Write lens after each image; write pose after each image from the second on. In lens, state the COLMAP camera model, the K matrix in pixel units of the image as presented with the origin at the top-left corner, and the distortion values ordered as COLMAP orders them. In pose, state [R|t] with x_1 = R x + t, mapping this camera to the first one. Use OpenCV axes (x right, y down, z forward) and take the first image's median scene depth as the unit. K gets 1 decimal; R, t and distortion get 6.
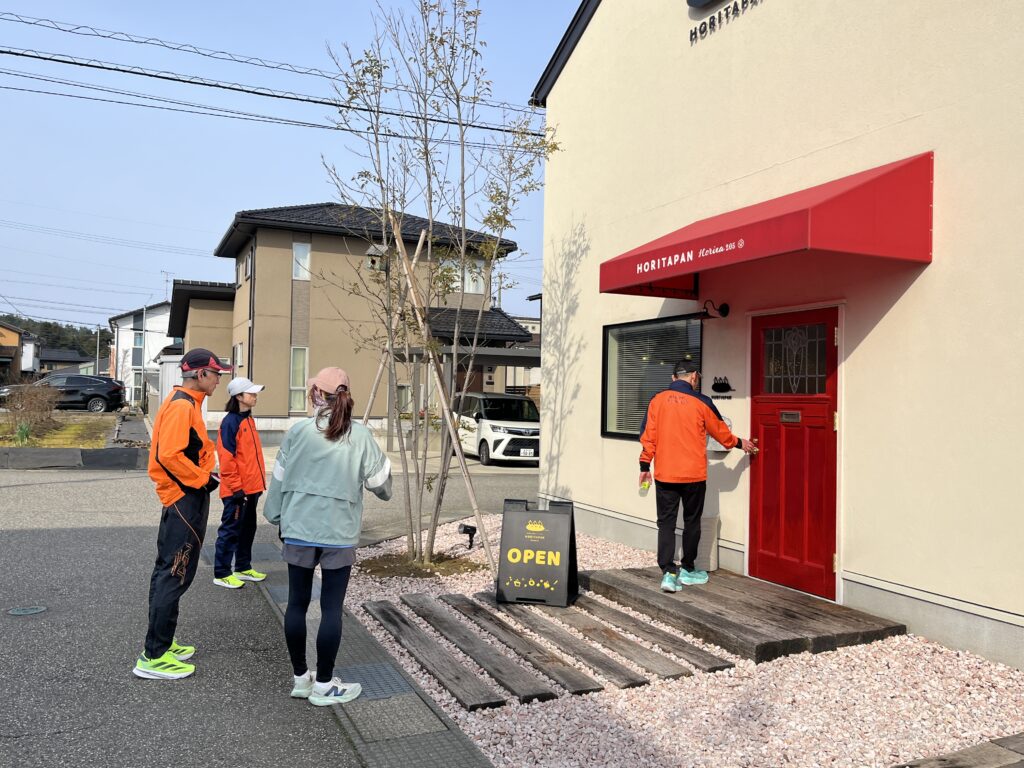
lens RADIAL K [[853.9, 0, 512.0], [0, 853.9, 384.0], [0, 0, 1]] dist [-0.000280, -0.002843]
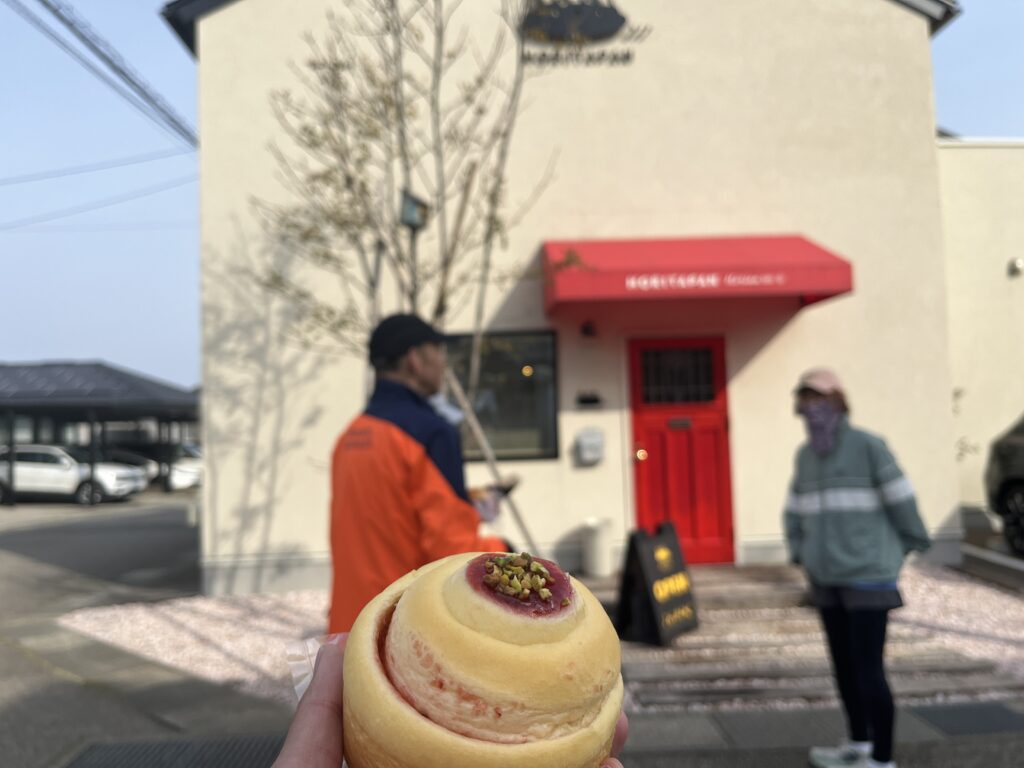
lens RADIAL K [[784.2, 0, 512.0], [0, 784.2, 384.0], [0, 0, 1]] dist [0.036310, 0.000206]
pose [[0.370935, 0.019882, 0.928446, -0.821129], [0.018769, 0.999406, -0.028900, 0.010762], [-0.928469, 0.028147, 0.370342, 0.838023]]
